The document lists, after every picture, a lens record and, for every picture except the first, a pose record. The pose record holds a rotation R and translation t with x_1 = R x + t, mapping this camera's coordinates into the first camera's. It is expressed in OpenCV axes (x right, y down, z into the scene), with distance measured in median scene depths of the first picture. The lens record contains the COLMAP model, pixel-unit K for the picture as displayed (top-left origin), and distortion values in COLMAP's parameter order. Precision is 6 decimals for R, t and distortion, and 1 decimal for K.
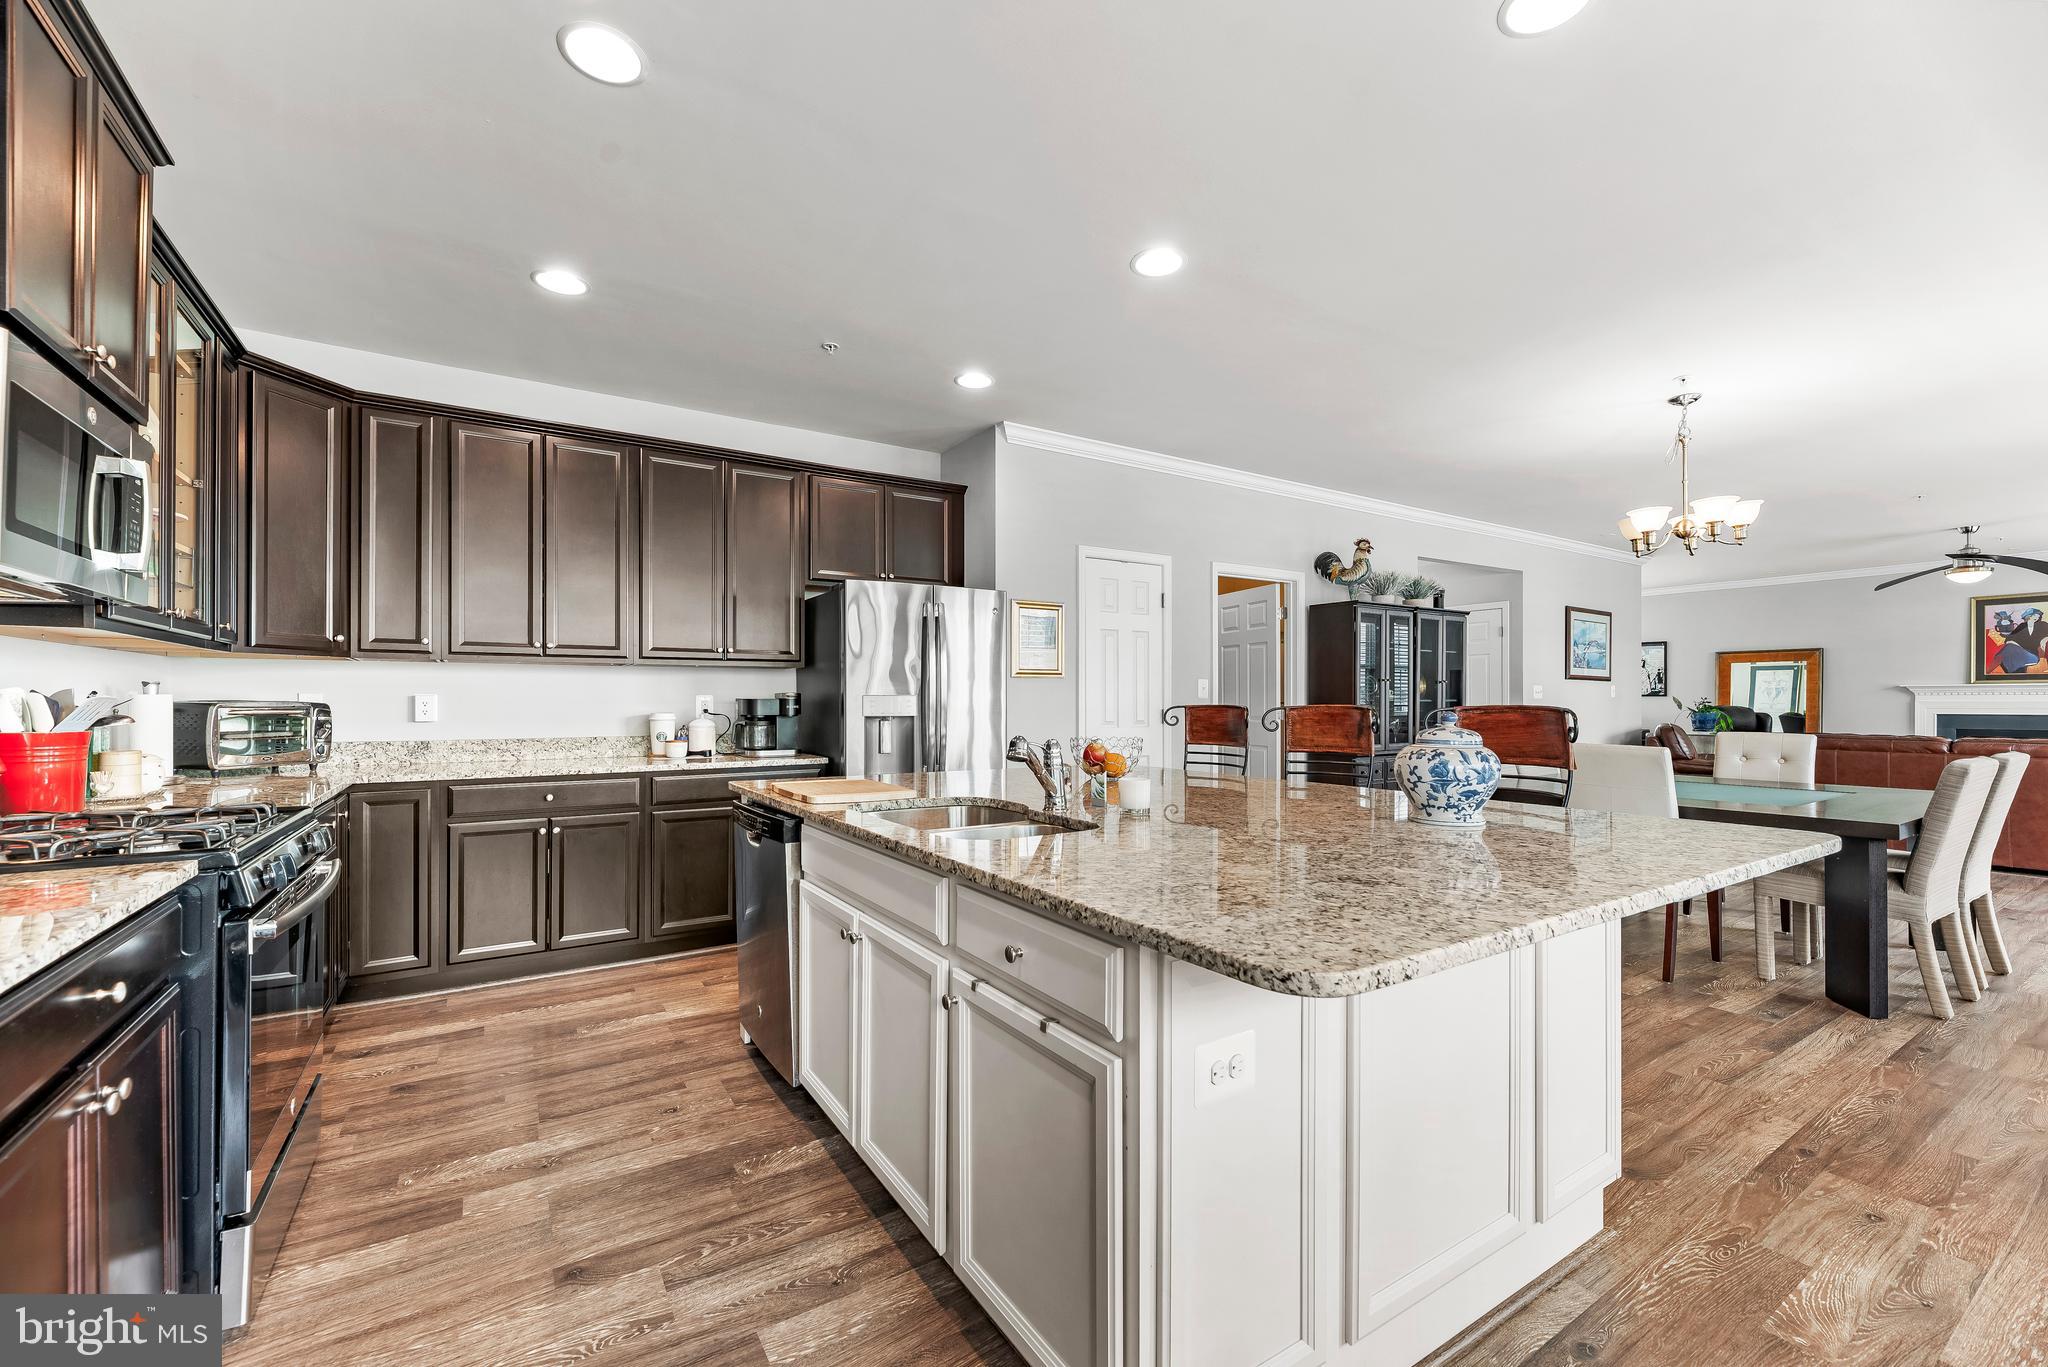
lens RADIAL K [[830.6, 0, 1017.7], [0, 830.6, 699.0], [0, 0, 1]] dist [-0.005808, 0.001518]
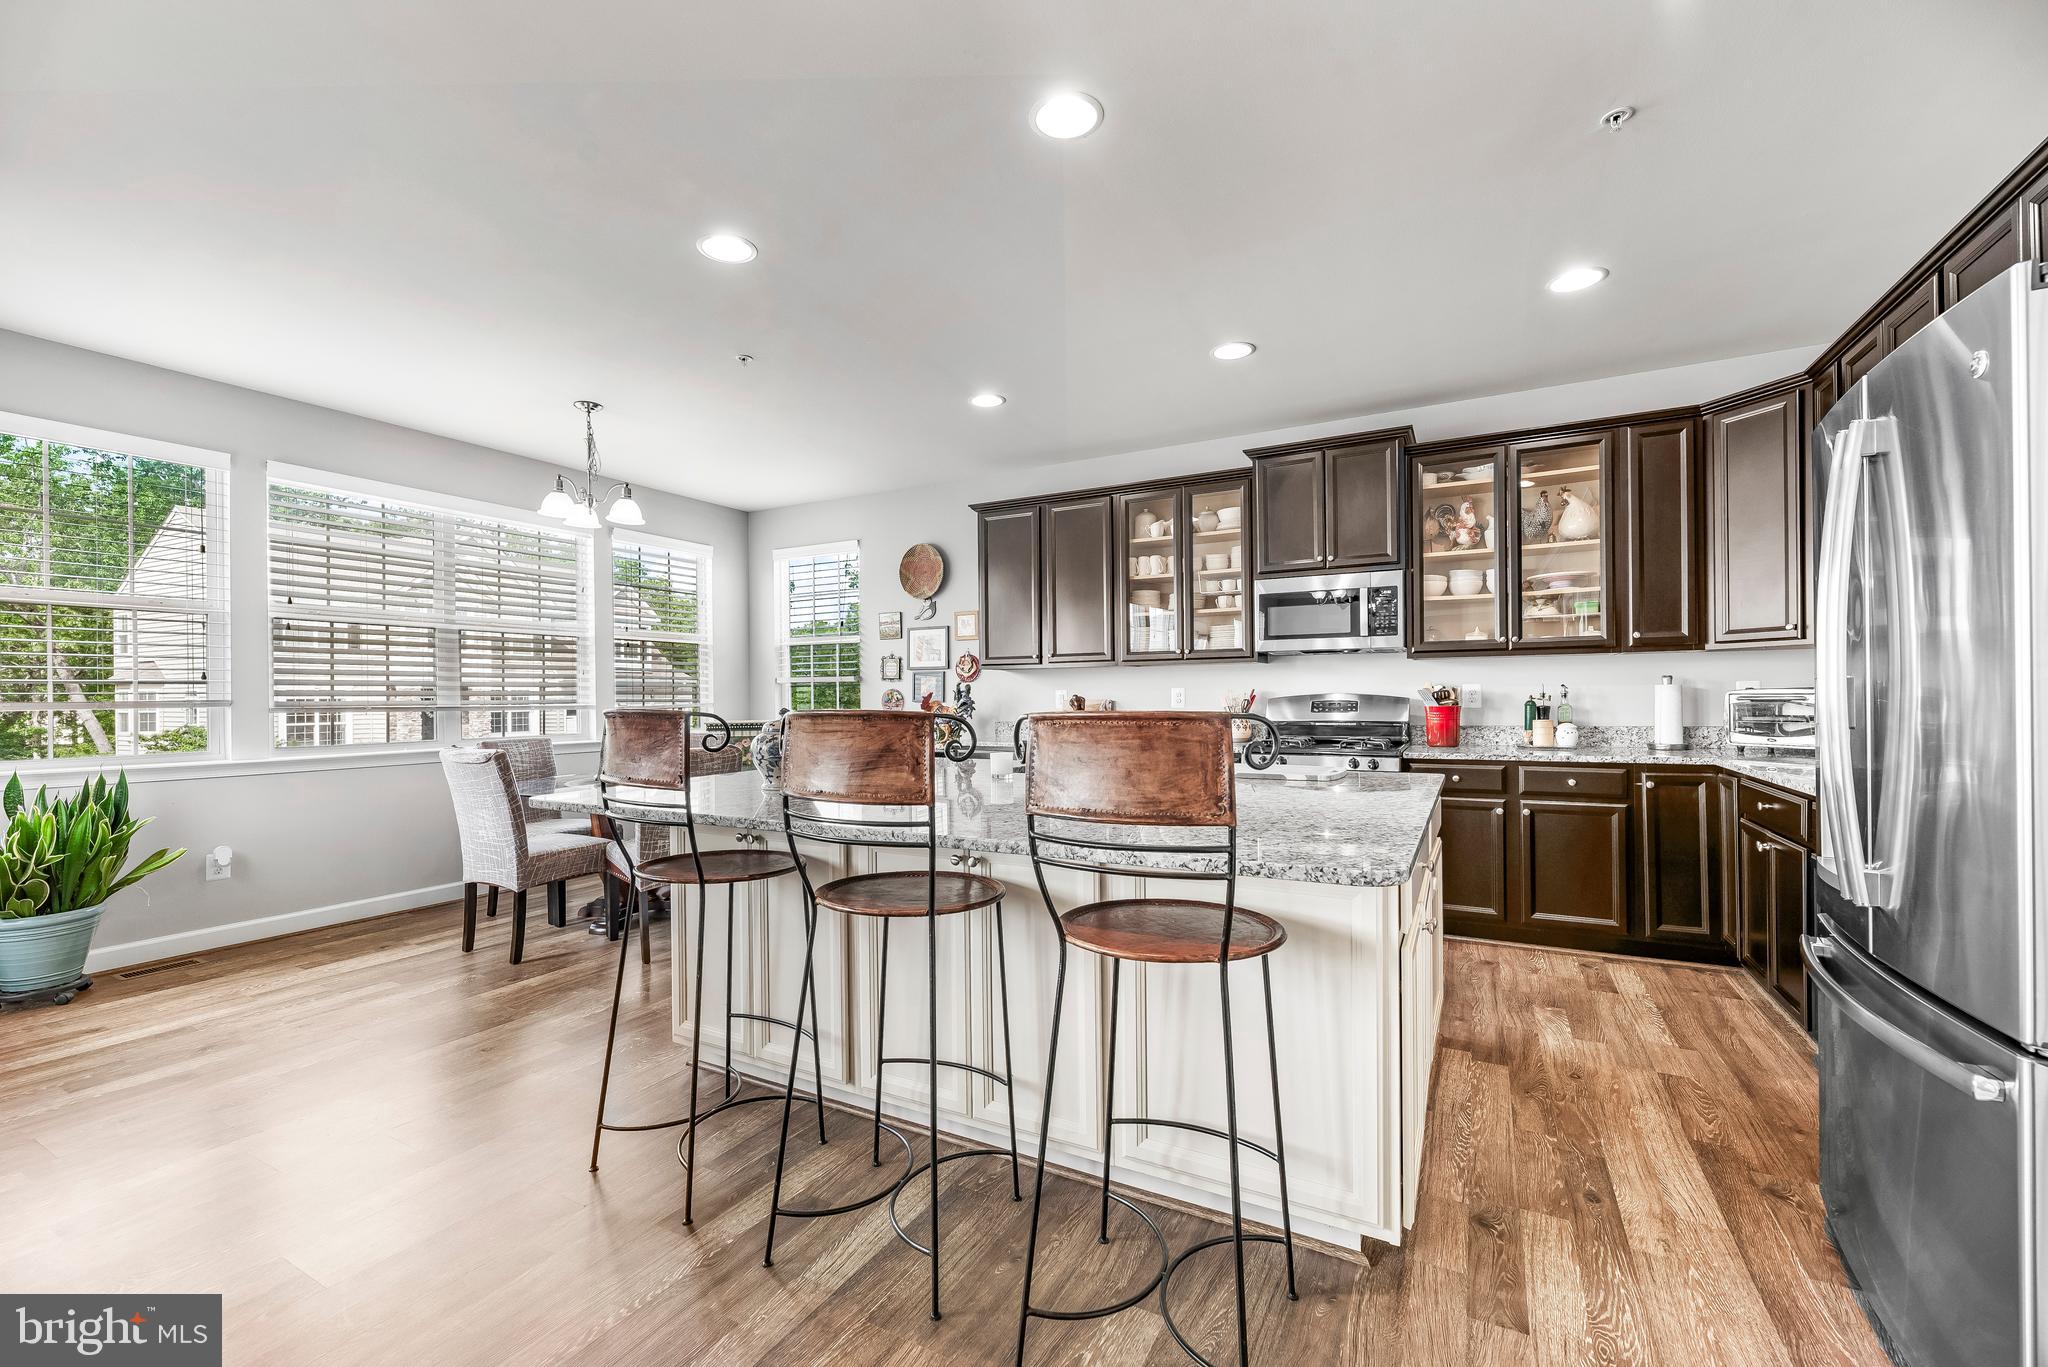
lens RADIAL K [[830.6, 0, 1018.1], [0, 830.6, 697.9], [0, 0, 1]] dist [-0.005808, 0.001518]
pose [[-0.877100, 0.012180, -0.480154, 0.390031], [0.012444, 0.999919, 0.002633, 0.000080], [0.480147, -0.003665, -0.877180, 1.120068]]
